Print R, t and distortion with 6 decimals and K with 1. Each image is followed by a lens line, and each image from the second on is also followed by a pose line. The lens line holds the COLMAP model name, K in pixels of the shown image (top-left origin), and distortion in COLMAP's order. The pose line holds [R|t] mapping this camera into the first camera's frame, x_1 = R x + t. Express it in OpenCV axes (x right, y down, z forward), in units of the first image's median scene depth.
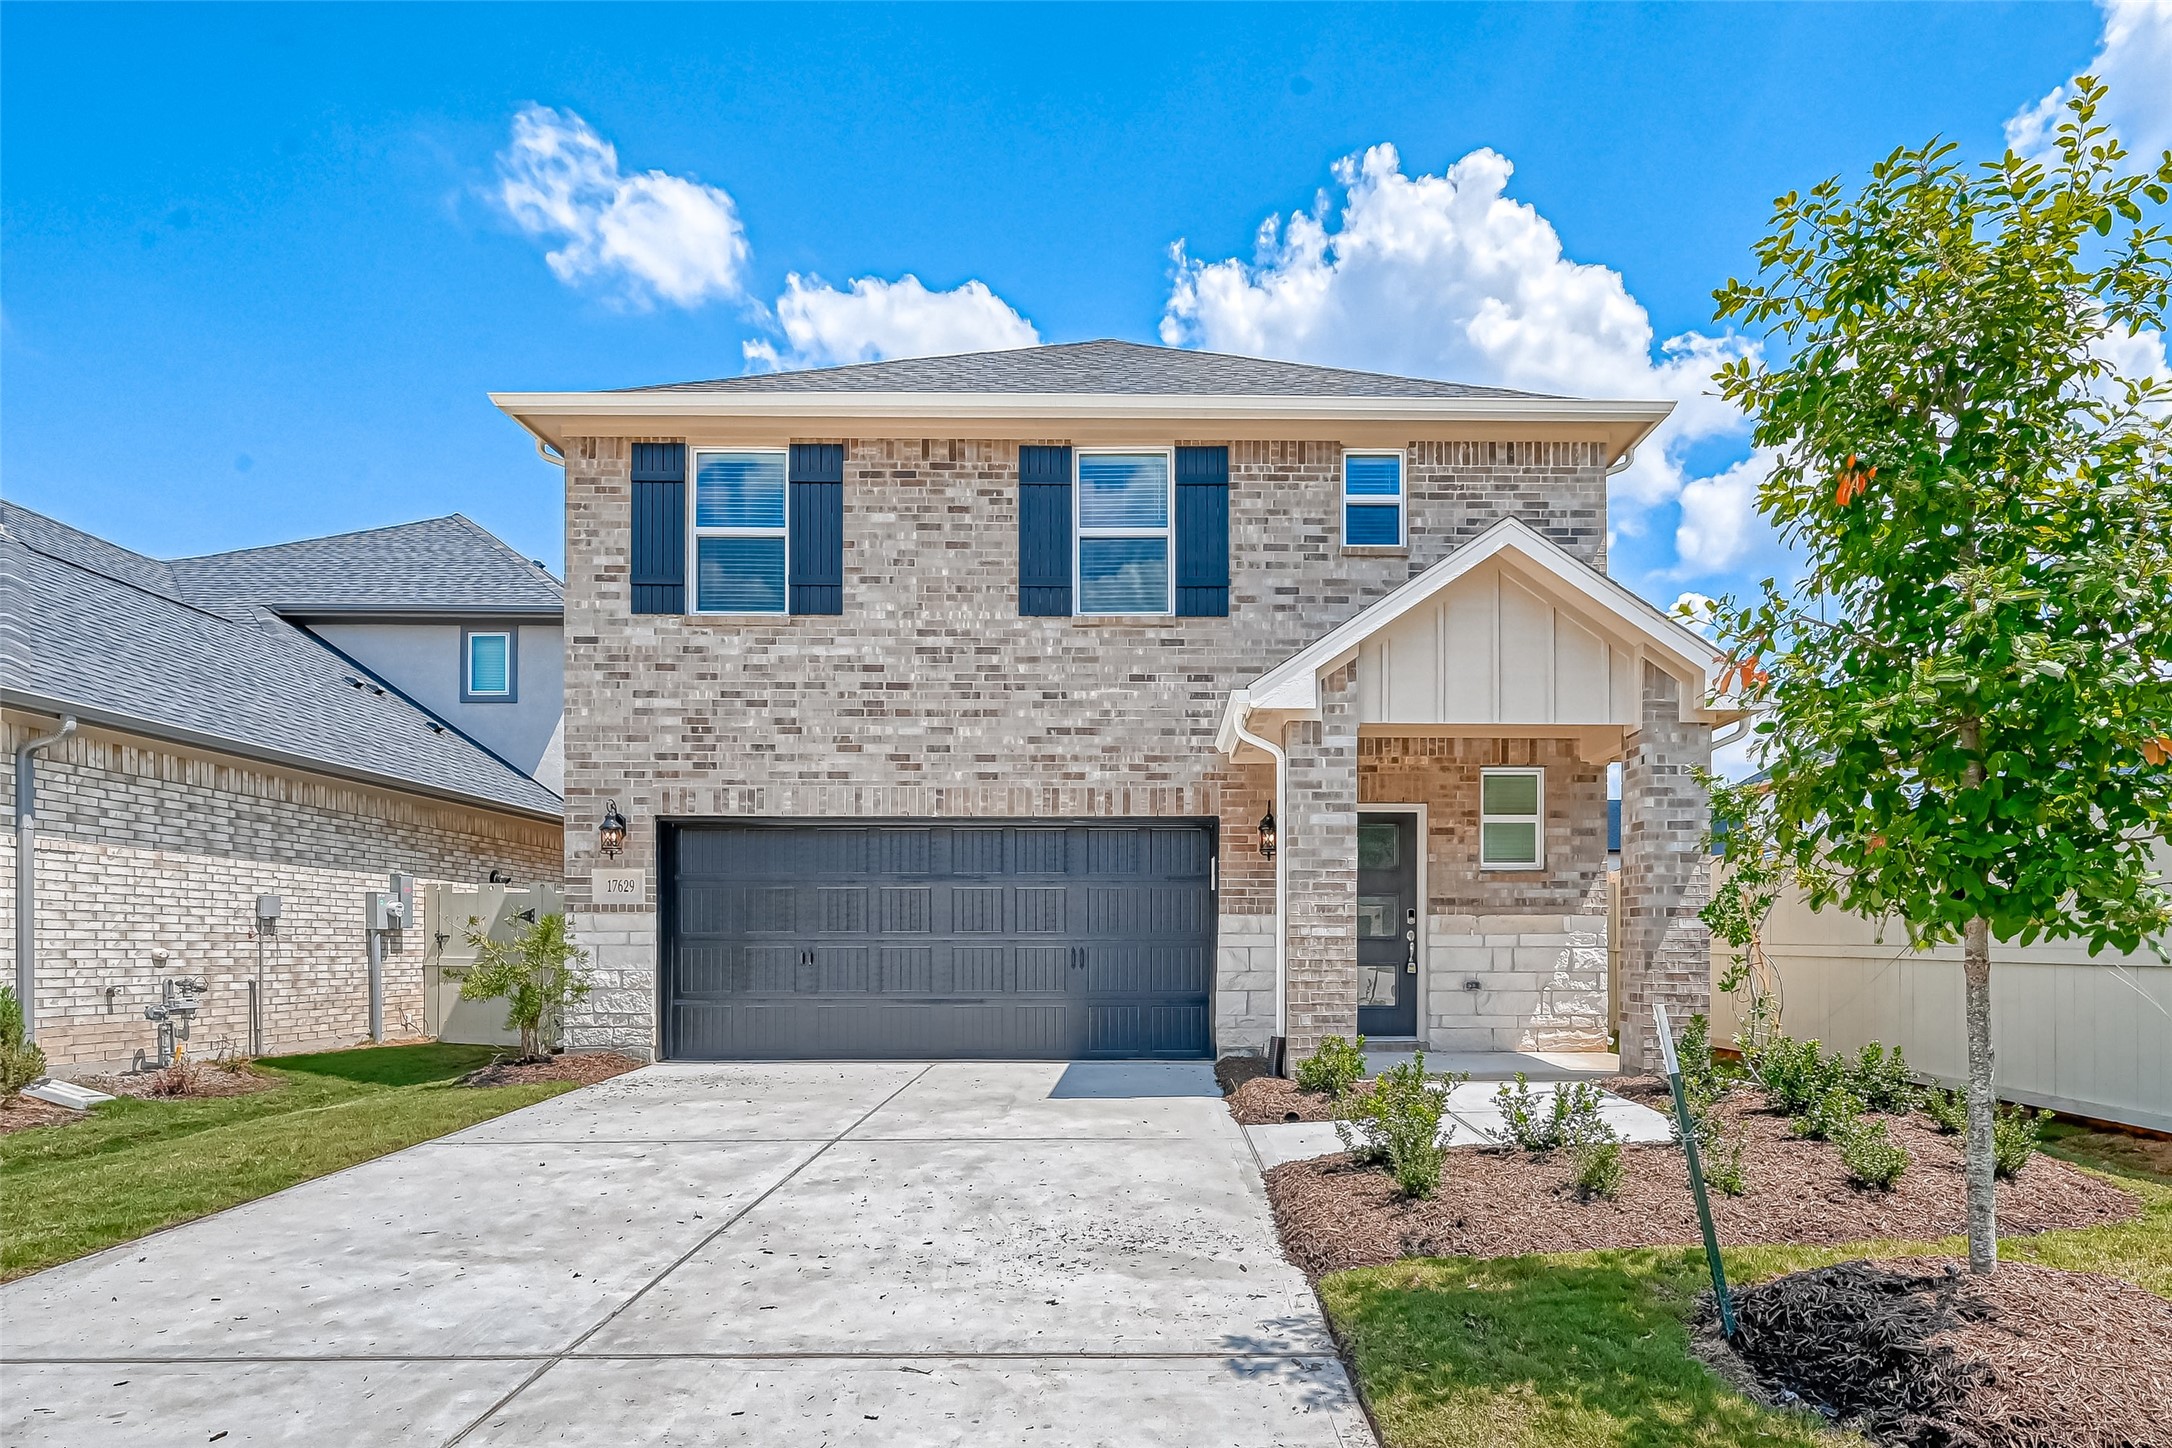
lens RADIAL K [[888.6, 0, 1088.7], [0, 888.6, 726.2], [0, 0, 1]] dist [0.002770, 0.000429]
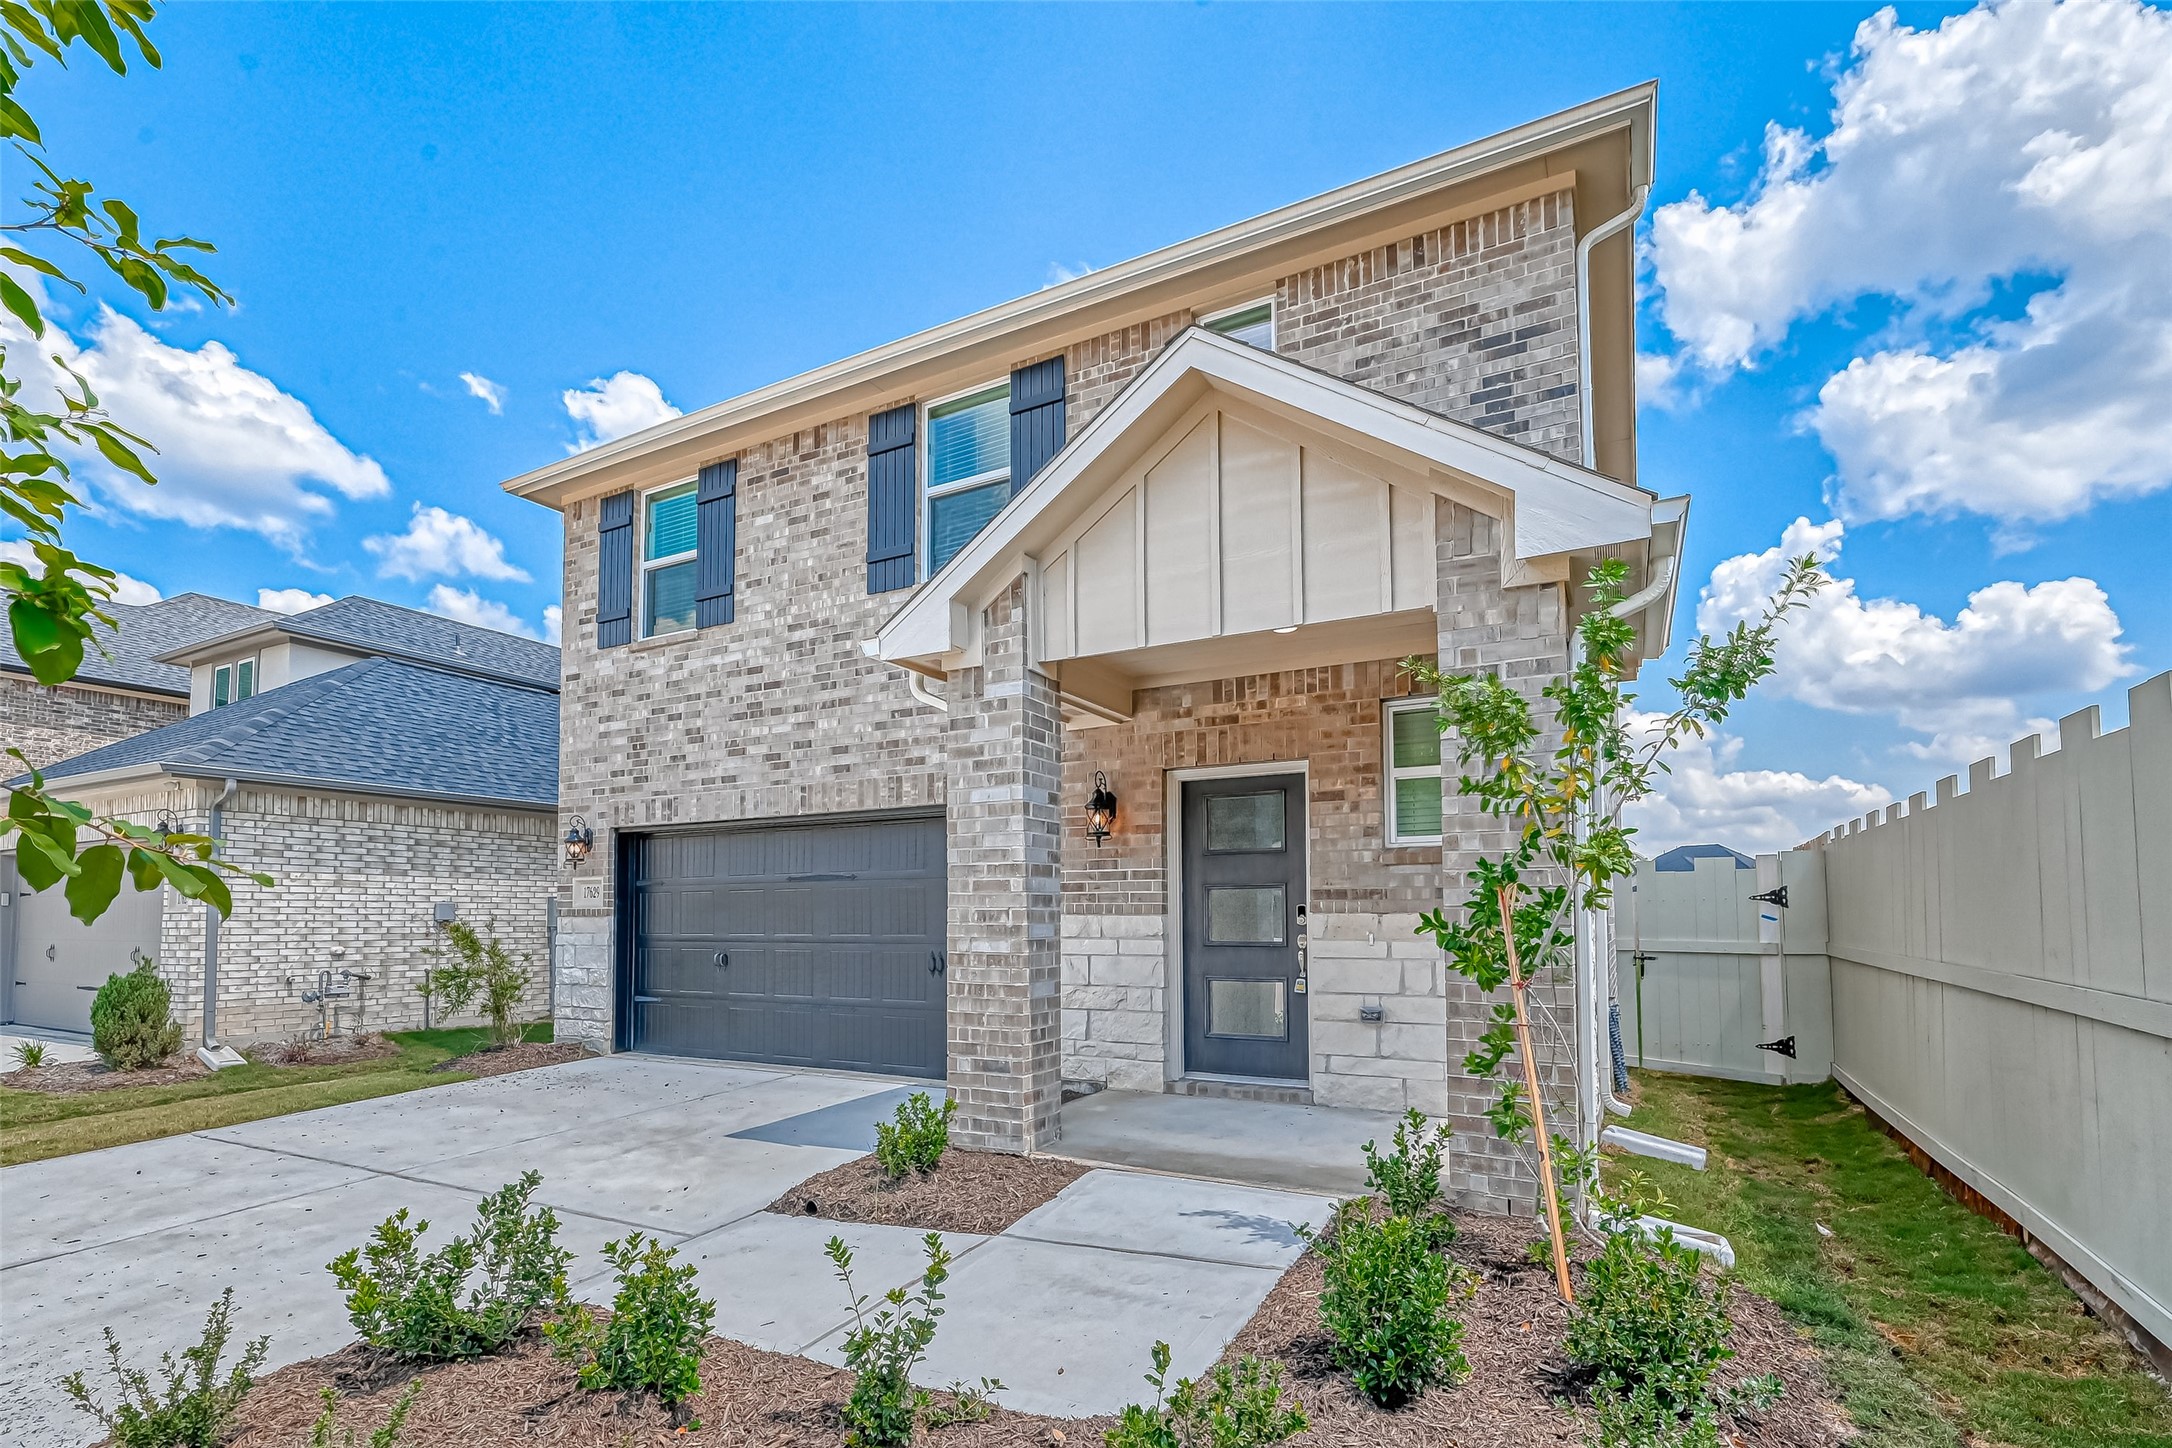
lens RADIAL K [[822.1, 0, 1084.8], [0, 822.1, 718.9], [0, 0, 1]] dist [0.001473, -0.000049]
pose [[0.912259, -0.102519, -0.396576, 0.466340], [0.102899, 0.994483, -0.020380, 0.047256], [0.396478, -0.022216, 0.917775, 0.299752]]
